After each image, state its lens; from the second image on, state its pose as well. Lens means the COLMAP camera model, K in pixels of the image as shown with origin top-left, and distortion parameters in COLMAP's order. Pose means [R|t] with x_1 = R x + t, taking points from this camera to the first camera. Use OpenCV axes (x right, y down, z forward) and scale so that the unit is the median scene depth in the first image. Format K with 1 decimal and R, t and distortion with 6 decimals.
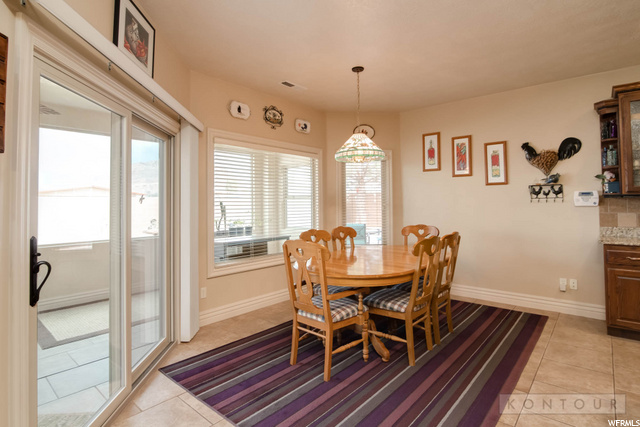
lens RADIAL K [[333.5, 0, 315.5], [0, 333.5, 192.3], [0, 0, 1]] dist [0.003261, 0.000230]
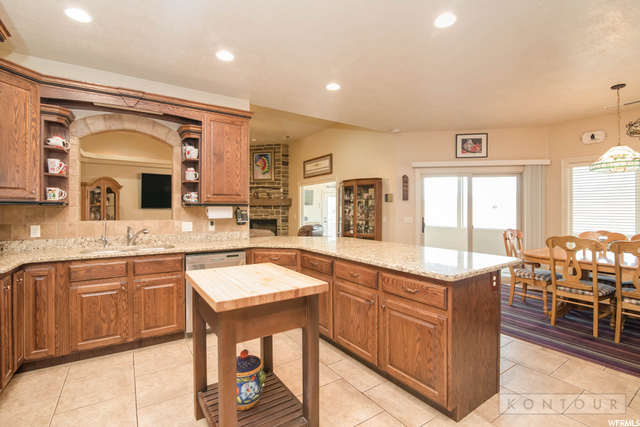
lens RADIAL K [[296.2, 0, 323.5], [0, 296.2, 210.3], [0, 0, 1]] dist [-0.016797, 0.000692]
pose [[-0.260958, 0.008633, -0.965312, 1.155050], [0.034266, 0.999413, -0.000325, 0.002157], [0.964742, -0.033162, -0.261101, 0.278454]]
